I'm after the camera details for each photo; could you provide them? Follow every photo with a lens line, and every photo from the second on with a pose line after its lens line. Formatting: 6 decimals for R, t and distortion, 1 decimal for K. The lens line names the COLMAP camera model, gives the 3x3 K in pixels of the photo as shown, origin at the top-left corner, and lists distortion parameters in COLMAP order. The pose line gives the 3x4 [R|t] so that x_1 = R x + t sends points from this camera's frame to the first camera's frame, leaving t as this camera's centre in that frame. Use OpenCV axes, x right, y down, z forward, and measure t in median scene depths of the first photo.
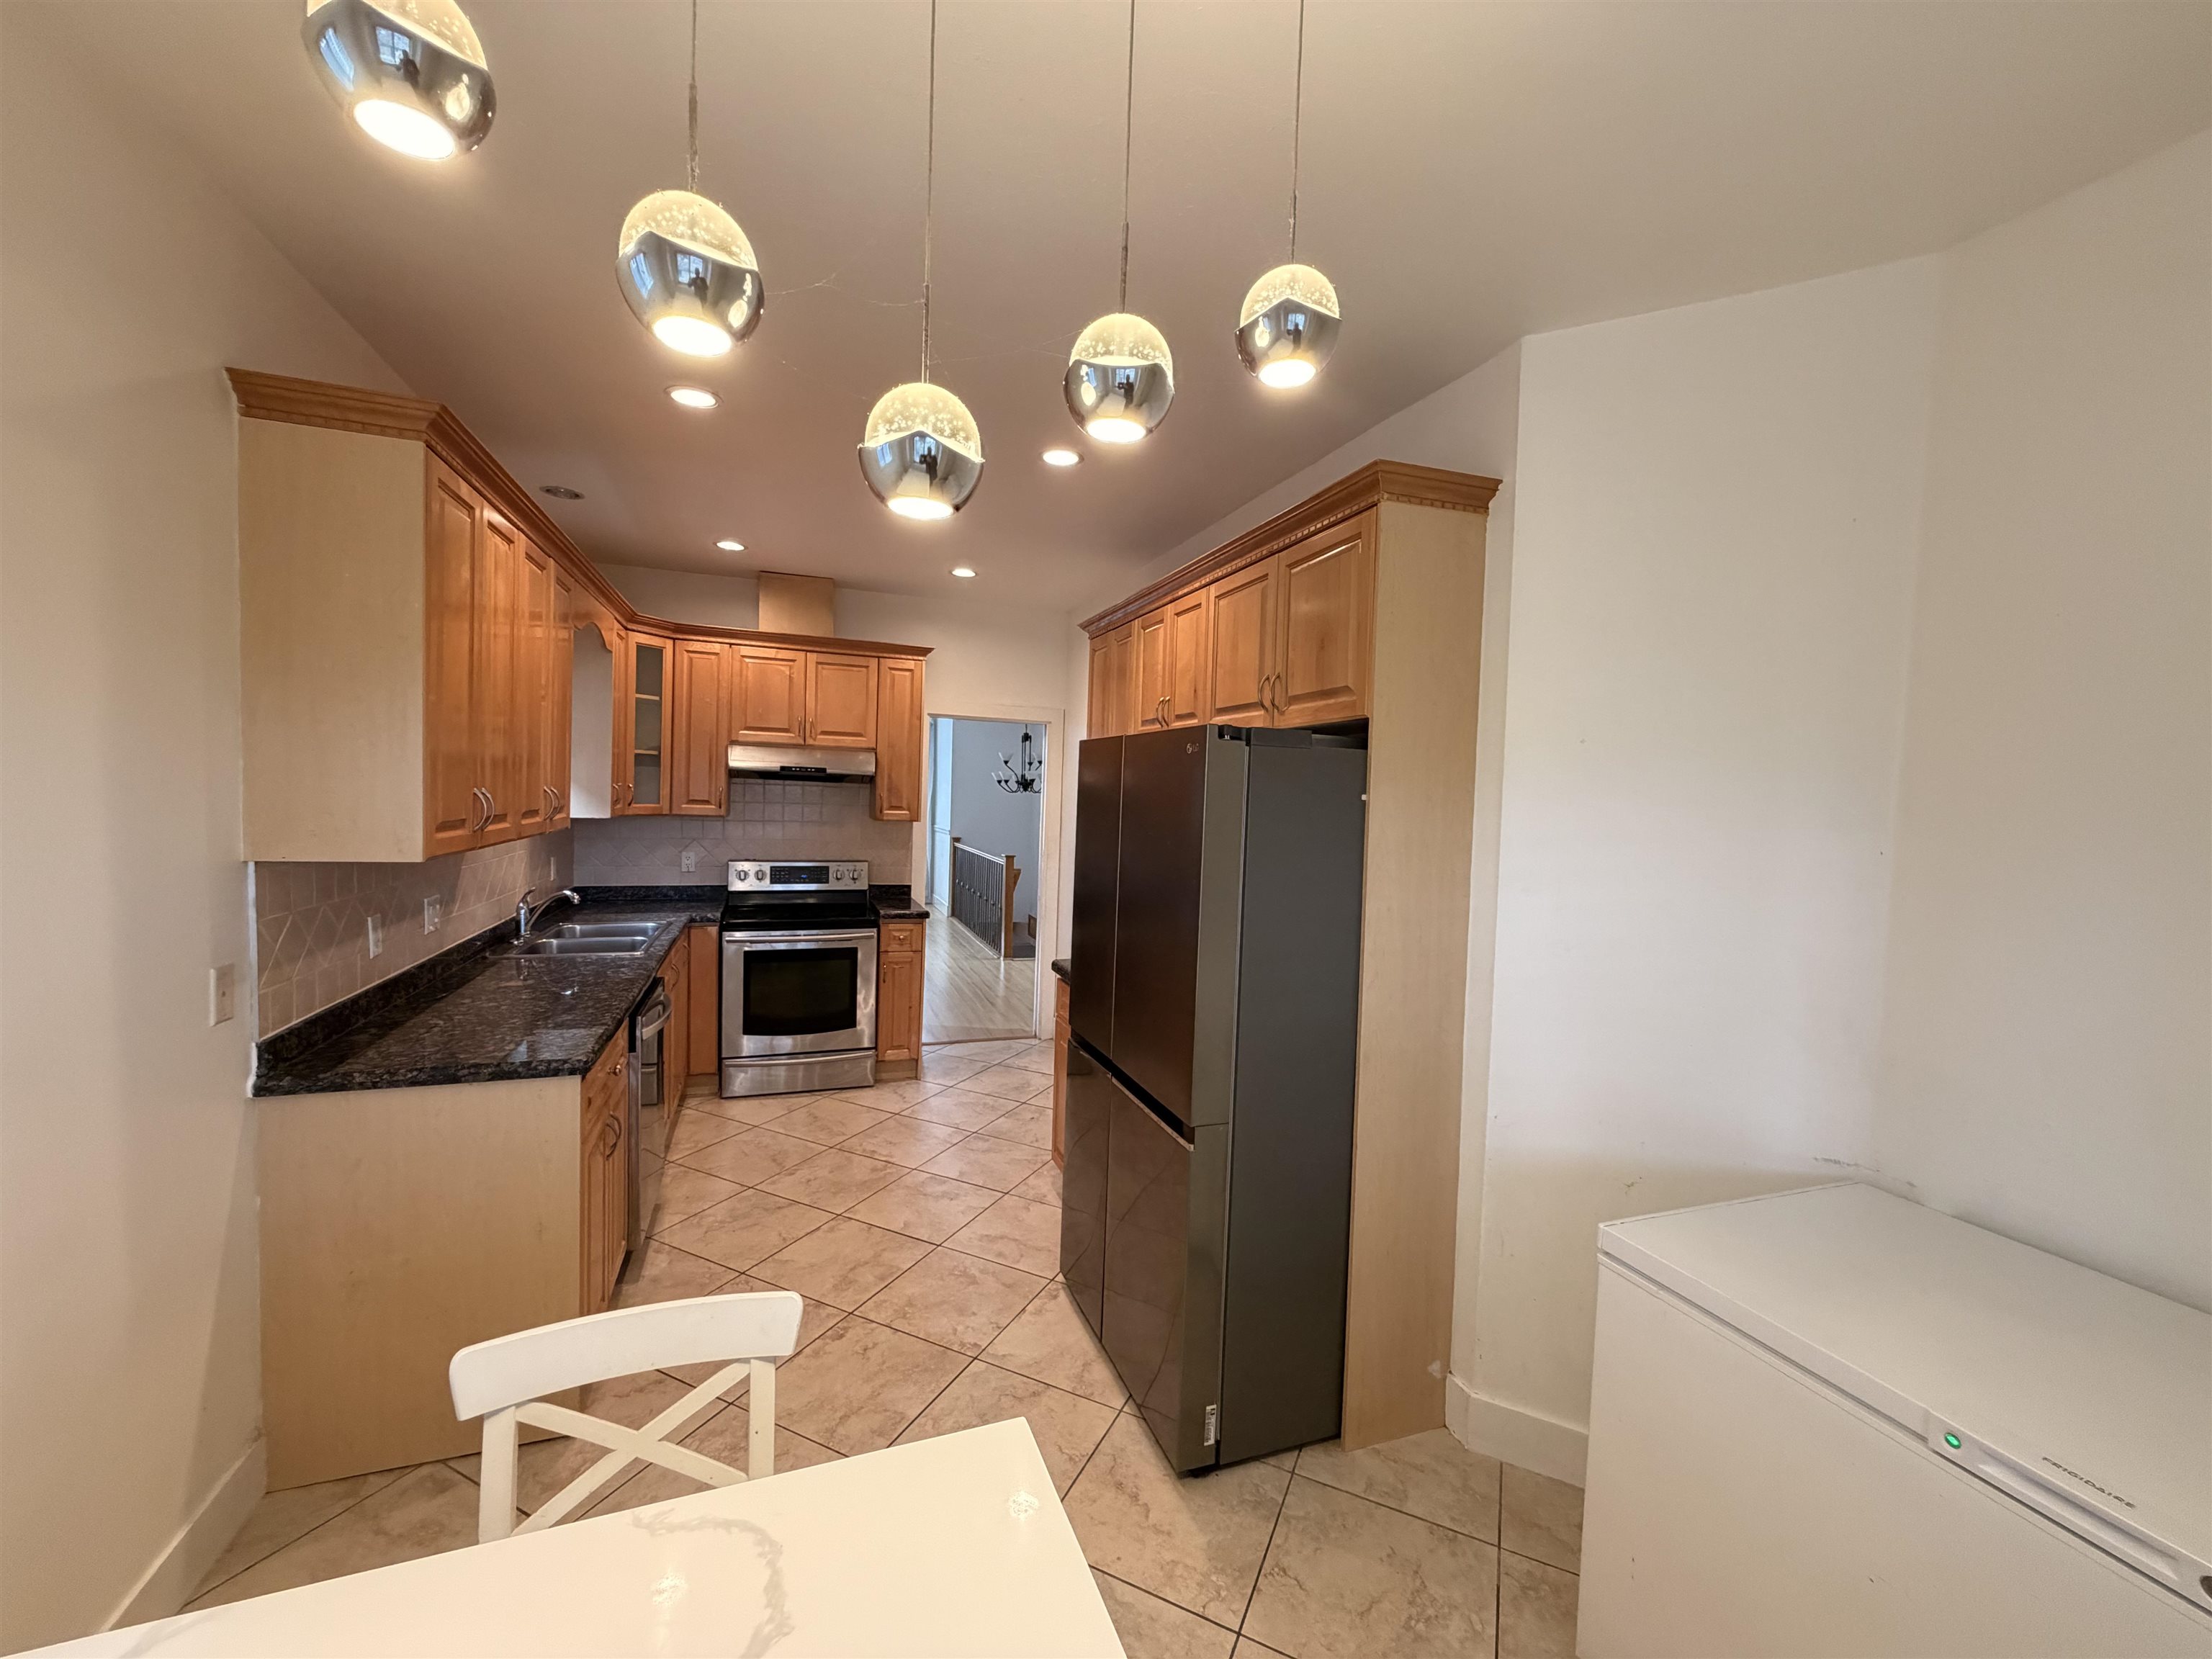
lens RADIAL K [[874.3, 0, 1096.5], [0, 874.3, 824.8], [0, 0, 1]] dist [0.001431, -0.000952]
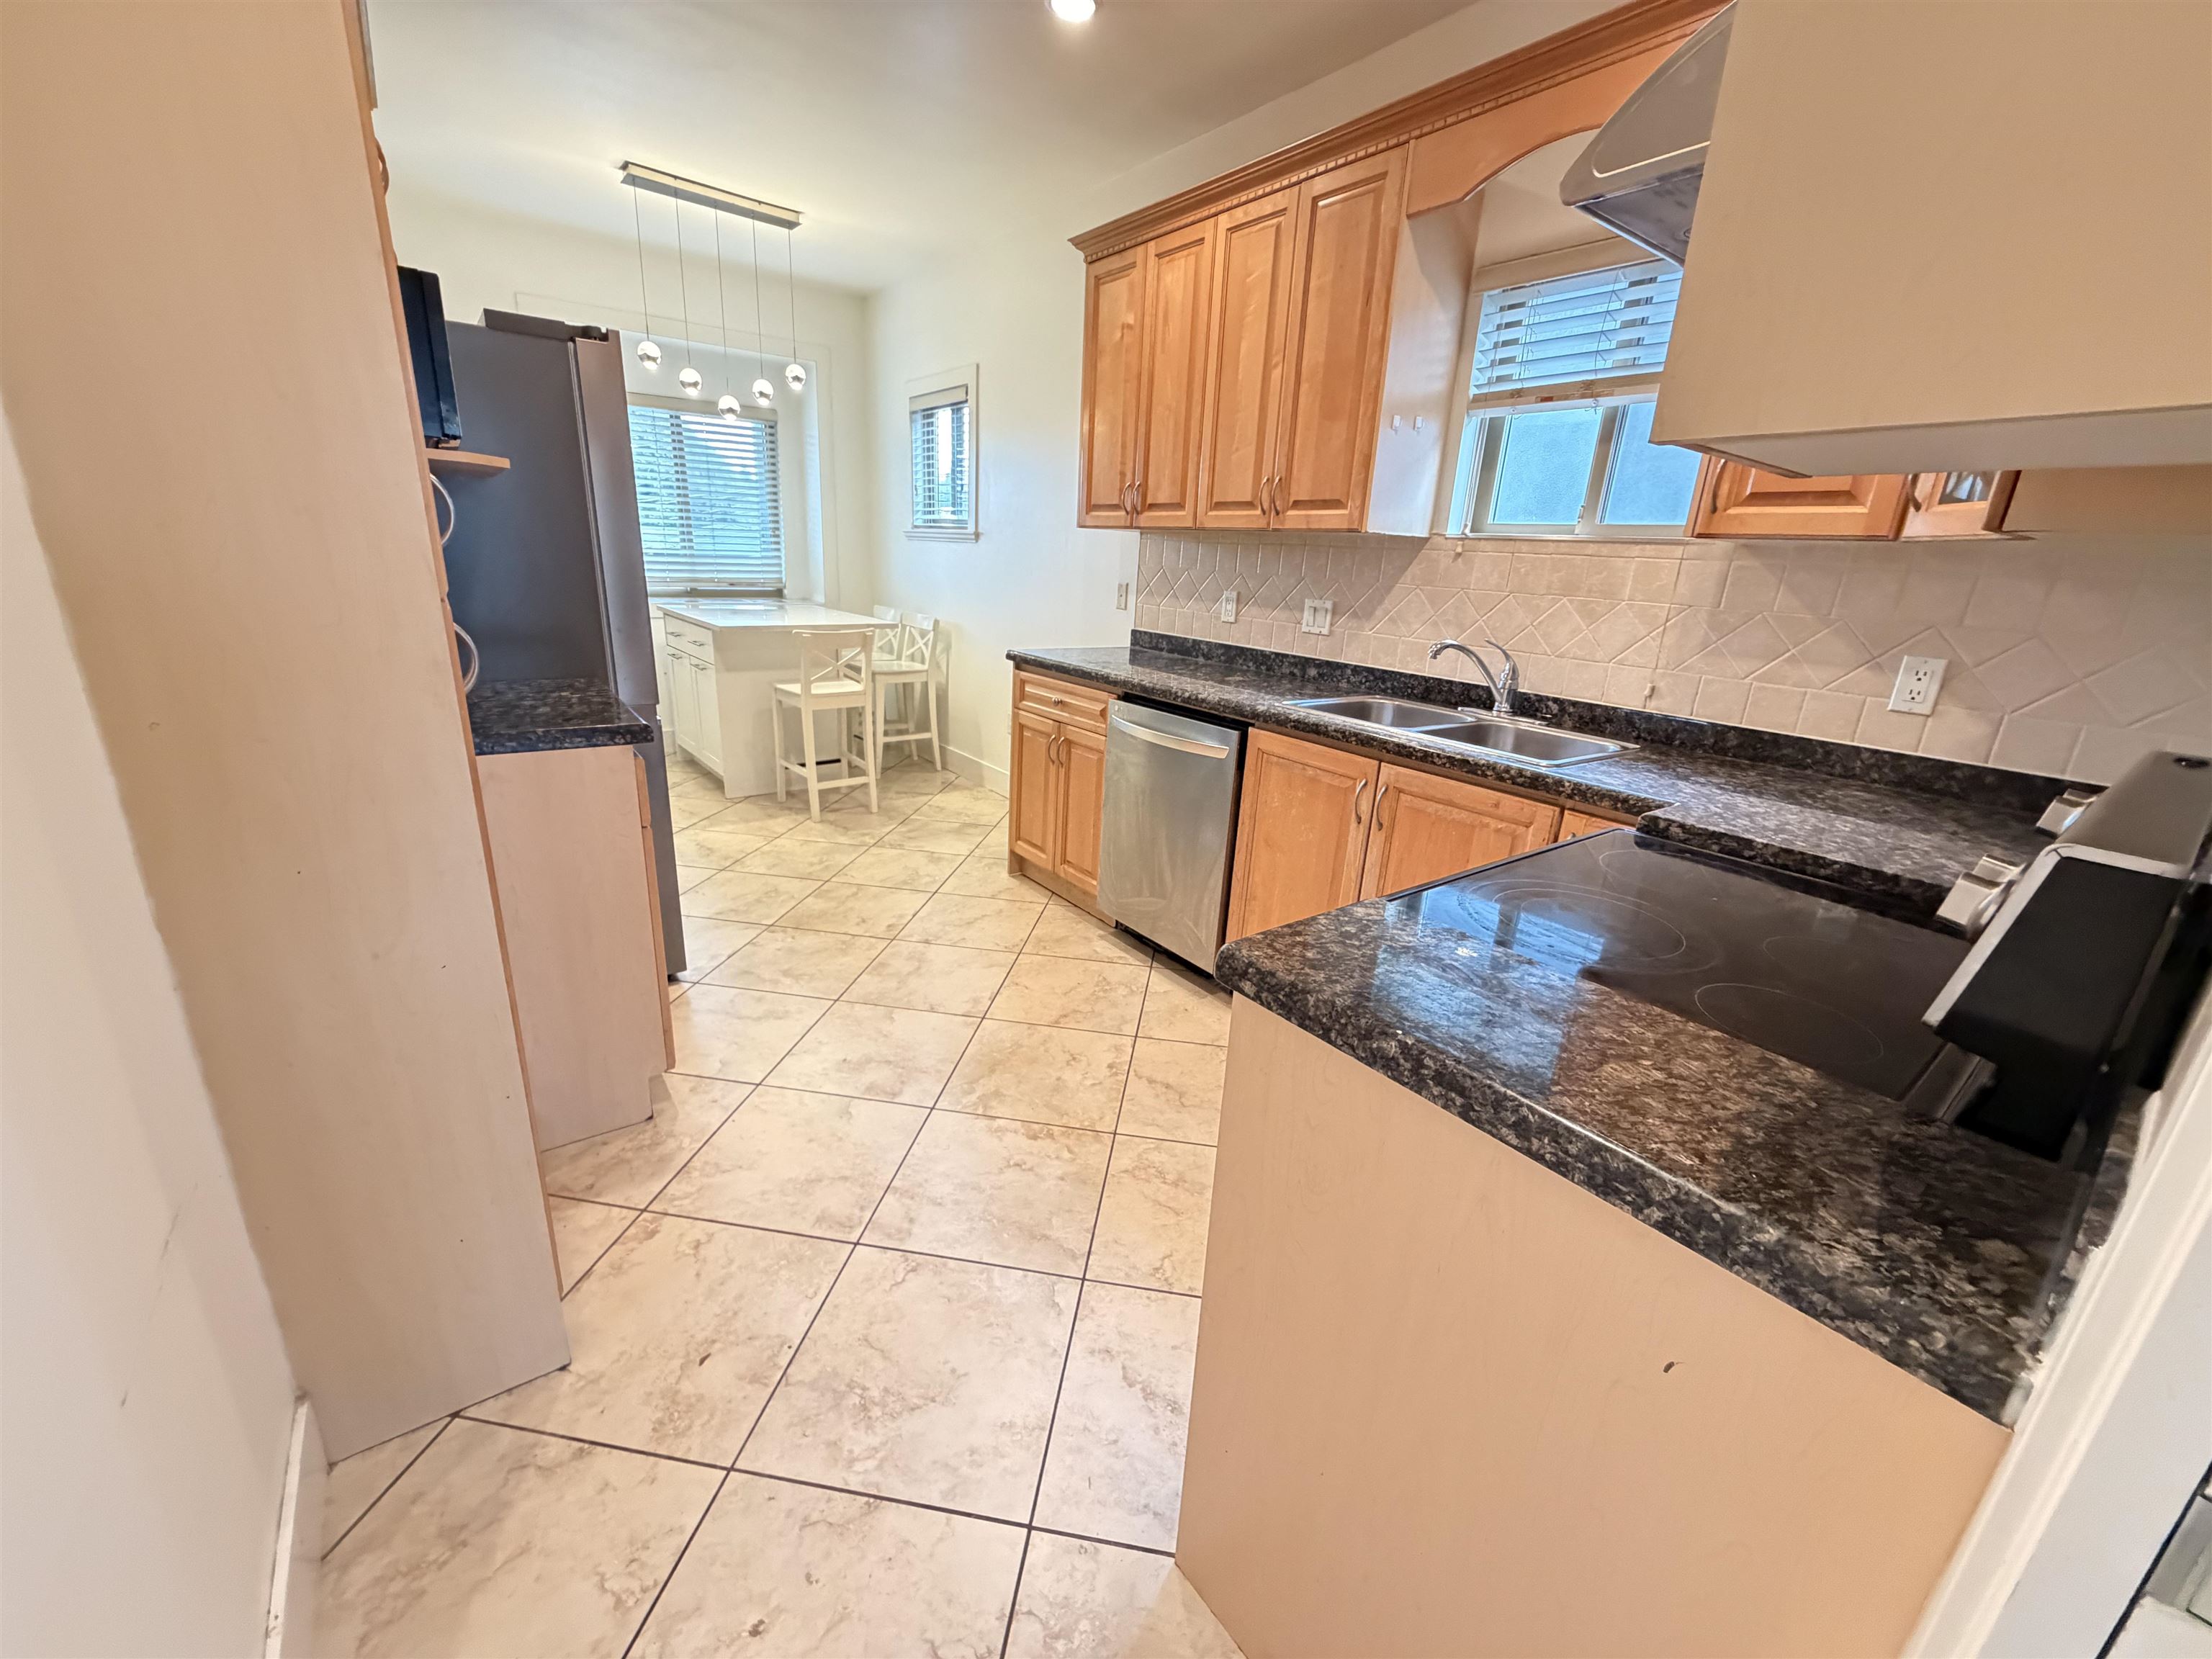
lens RADIAL K [[874.3, 0, 1110.0], [0, 874.3, 823.6], [0, 0, 1]] dist [0.001431, -0.000952]
pose [[-0.948847, 0.009904, -0.315580, -0.198171], [-0.096820, 0.942228, 0.320676, 0.023034], [0.300524, 0.334827, -0.893071, 2.143497]]
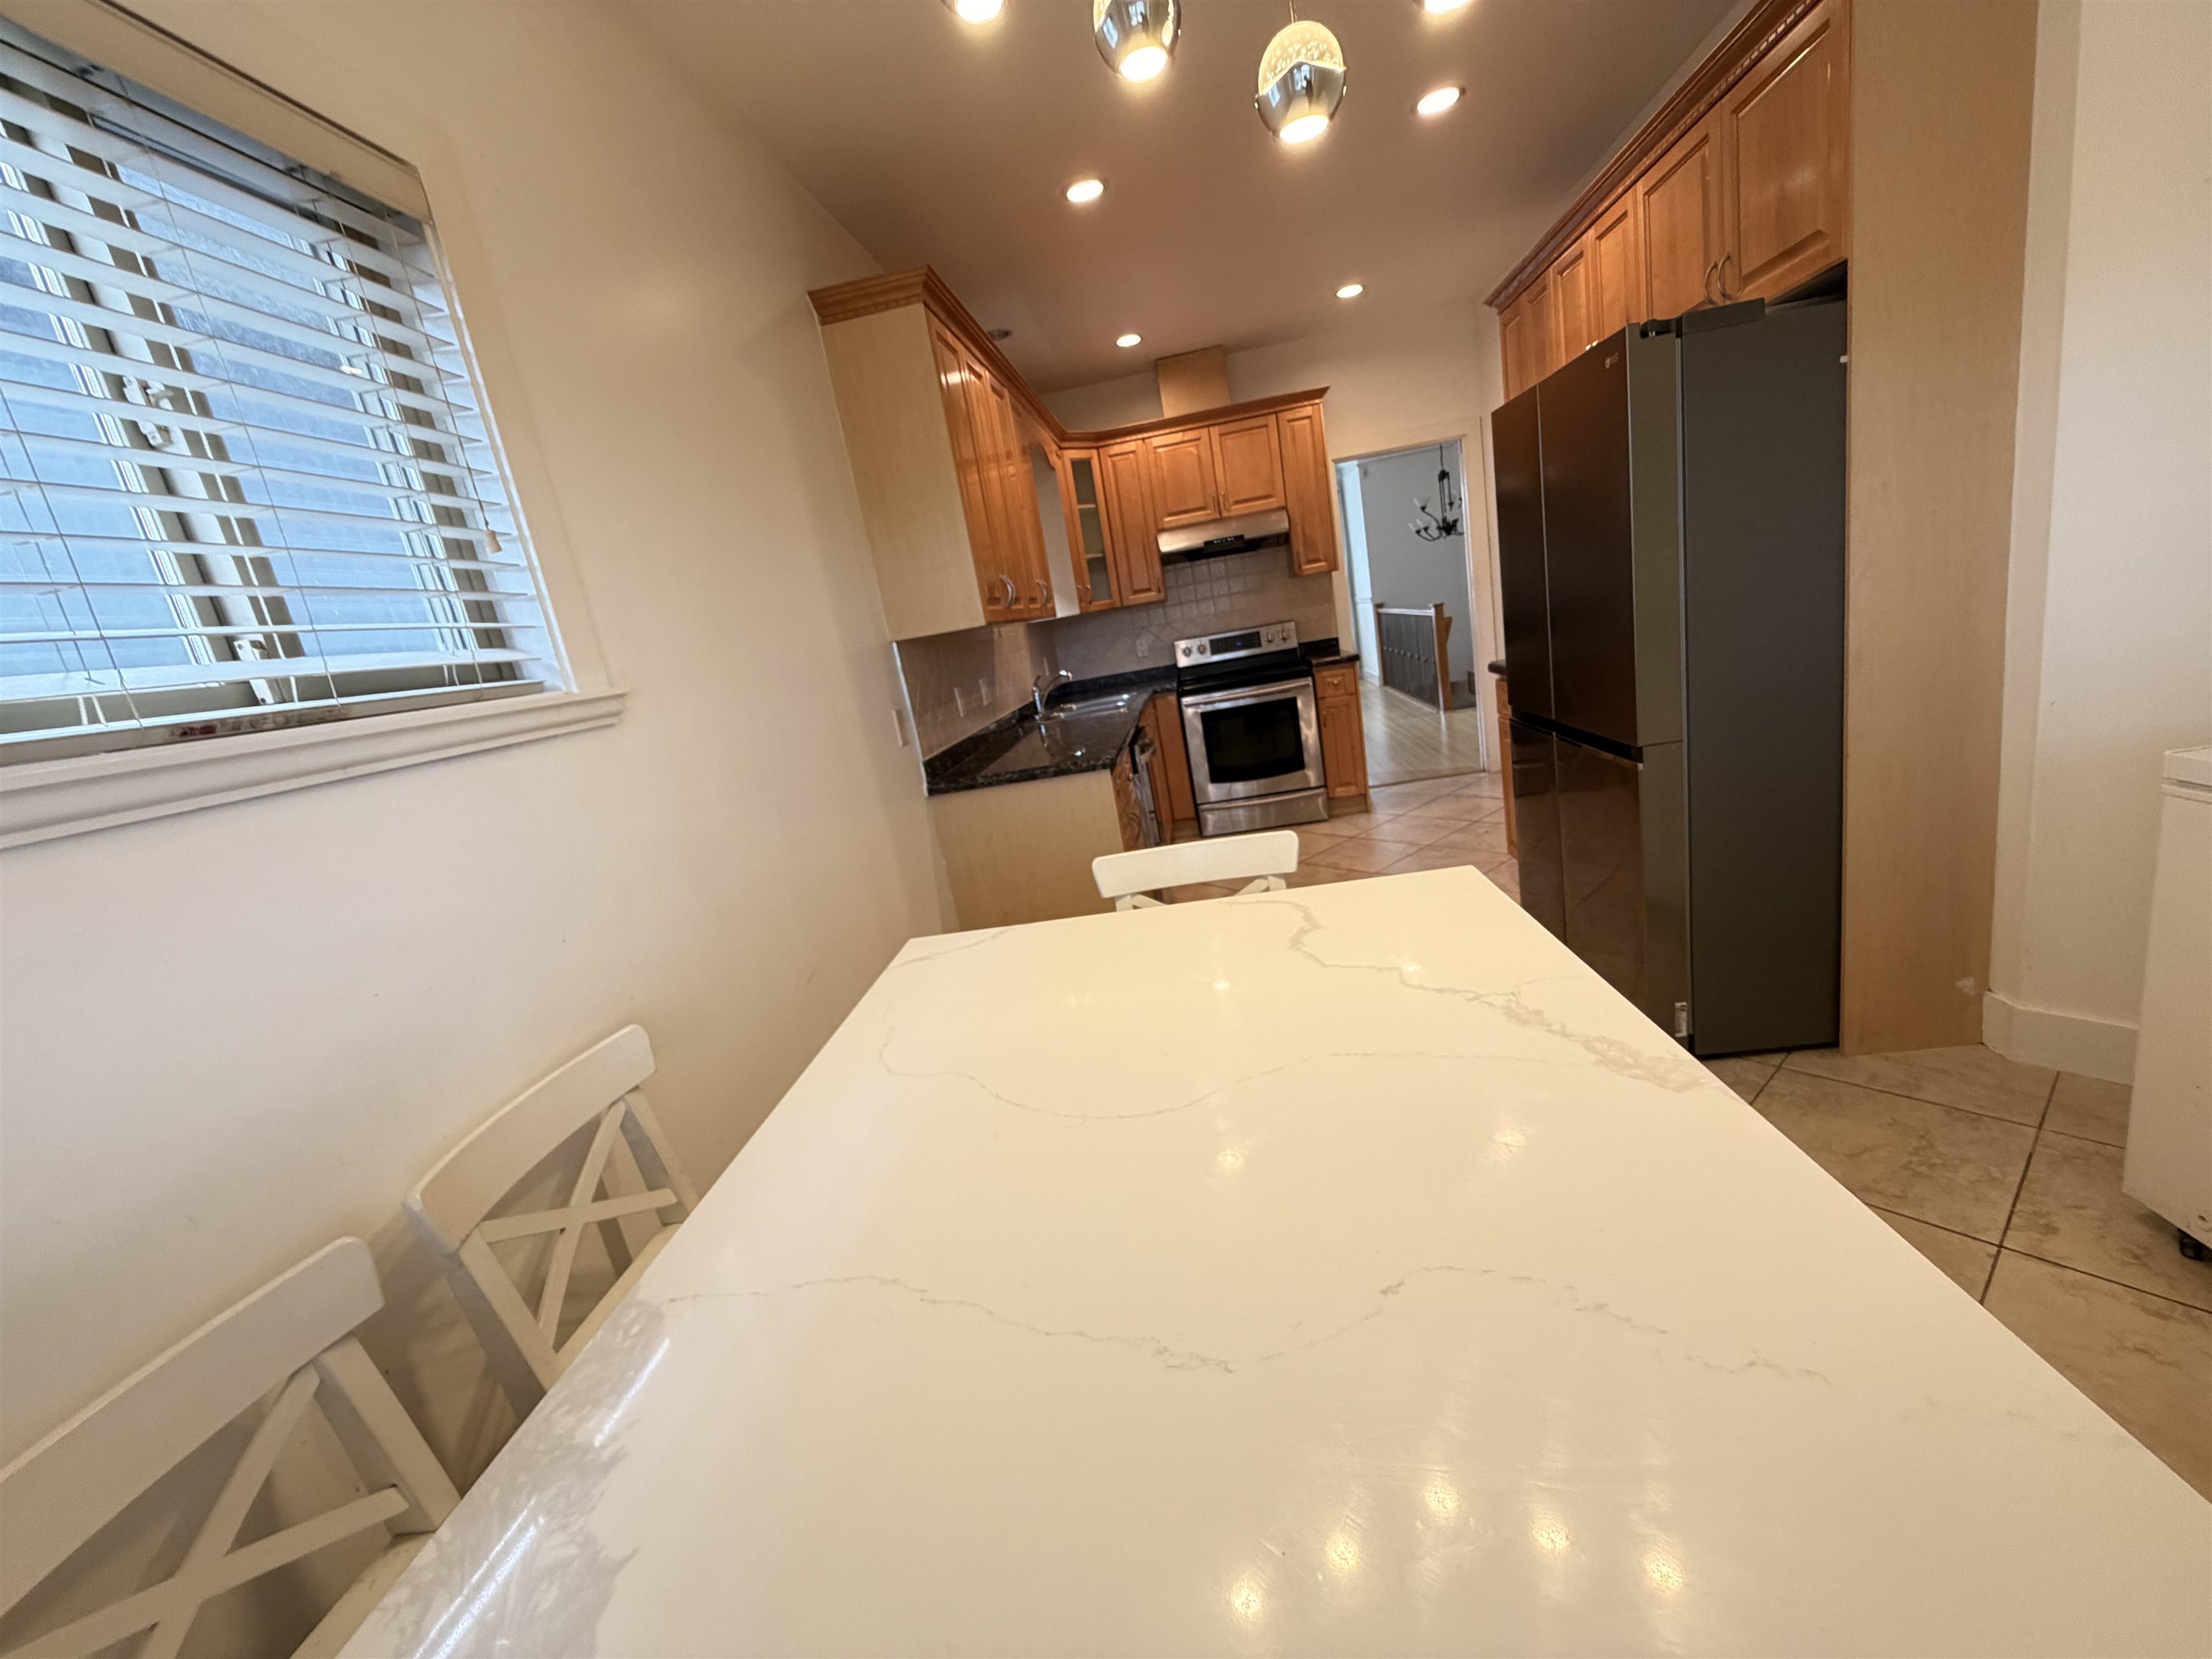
lens RADIAL K [[874.3, 0, 1100.8], [0, 874.3, 825.4], [0, 0, 1]] dist [0.001431, -0.000952]
pose [[0.879336, -0.079852, -0.469459, 0.020582], [0.181684, 0.967526, 0.175739, 0.105881], [0.440180, -0.239827, 0.865289, -0.159652]]
